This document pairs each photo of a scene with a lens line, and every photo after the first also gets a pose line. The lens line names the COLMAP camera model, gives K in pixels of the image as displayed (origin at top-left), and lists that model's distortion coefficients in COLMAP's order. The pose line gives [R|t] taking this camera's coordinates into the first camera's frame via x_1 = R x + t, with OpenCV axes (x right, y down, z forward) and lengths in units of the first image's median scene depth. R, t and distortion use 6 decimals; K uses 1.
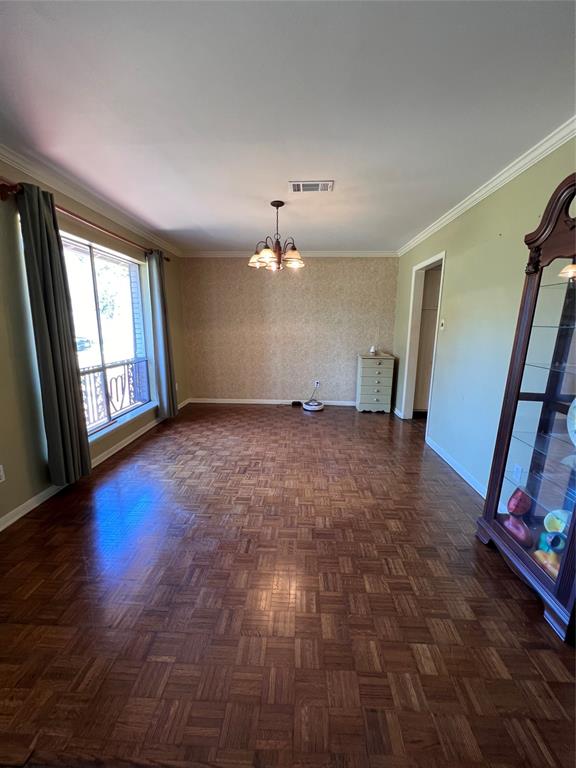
lens RADIAL K [[306.5, 0, 287.8], [0, 306.5, 383.7], [0, 0, 1]] dist [-0.009057, 0.000713]
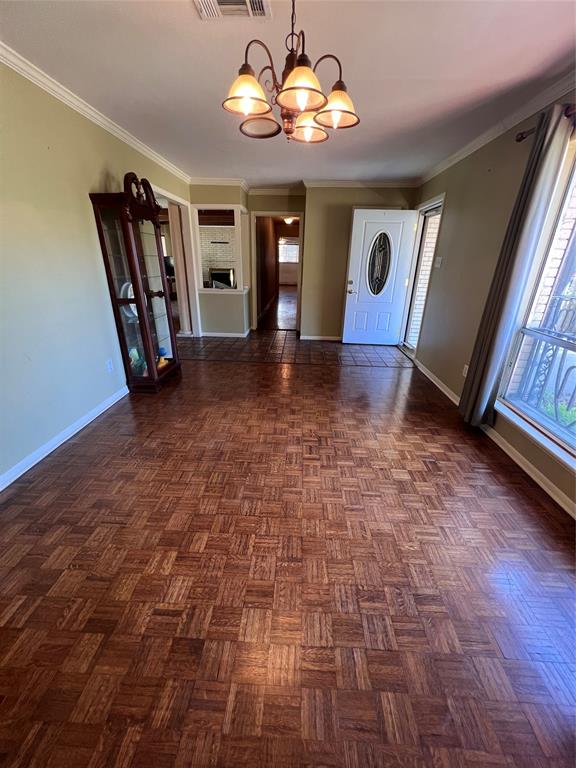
lens RADIAL K [[306.5, 0, 285.4], [0, 306.5, 385.4], [0, 0, 1]] dist [-0.009057, 0.000713]
pose [[-0.999601, -0.028249, -0.000647, -0.036411], [-0.023806, 0.829601, 0.557850, -0.304697], [-0.015222, 0.557642, -0.829942, 1.545782]]
